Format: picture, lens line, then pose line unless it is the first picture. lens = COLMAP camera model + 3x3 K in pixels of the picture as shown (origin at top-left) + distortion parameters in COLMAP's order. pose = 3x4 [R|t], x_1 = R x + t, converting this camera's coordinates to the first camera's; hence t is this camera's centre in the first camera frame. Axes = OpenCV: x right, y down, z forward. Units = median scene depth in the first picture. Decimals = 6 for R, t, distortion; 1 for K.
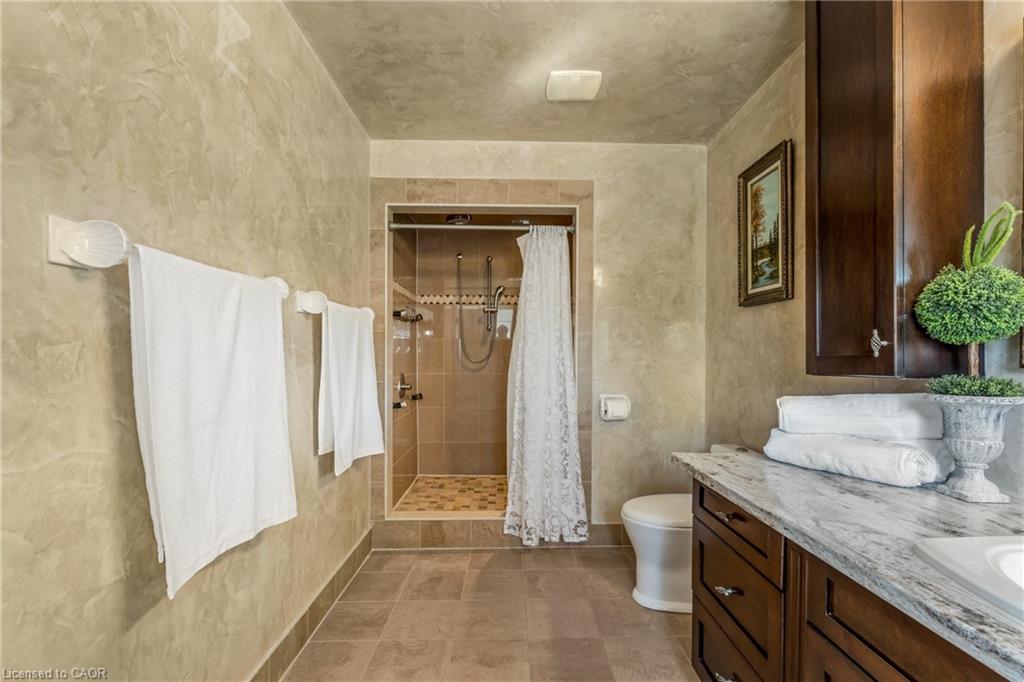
lens RADIAL K [[465.8, 0, 512.3], [0, 465.8, 370.4], [0, 0, 1]] dist [0.000313, 0.000035]
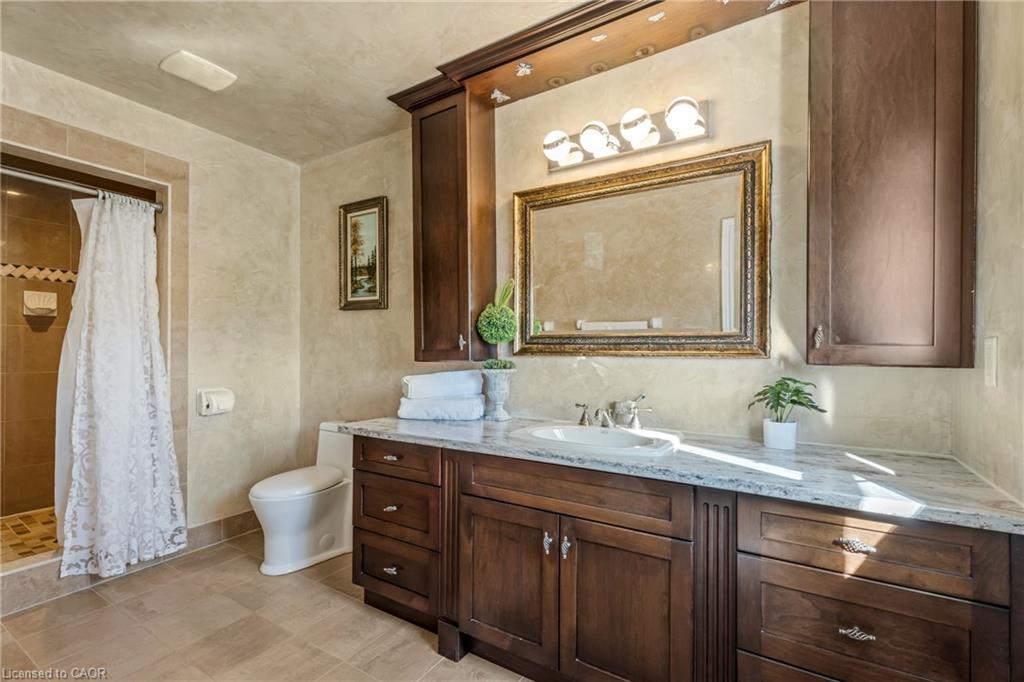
lens RADIAL K [[465.8, 0, 512.3], [0, 465.8, 370.4], [0, 0, 1]] dist [0.000313, 0.000035]
pose [[0.539456, -0.035904, 0.841248, -0.280675], [0.023498, 0.999343, 0.027584, 0.002034], [-0.841686, 0.004887, 0.539945, -0.059382]]
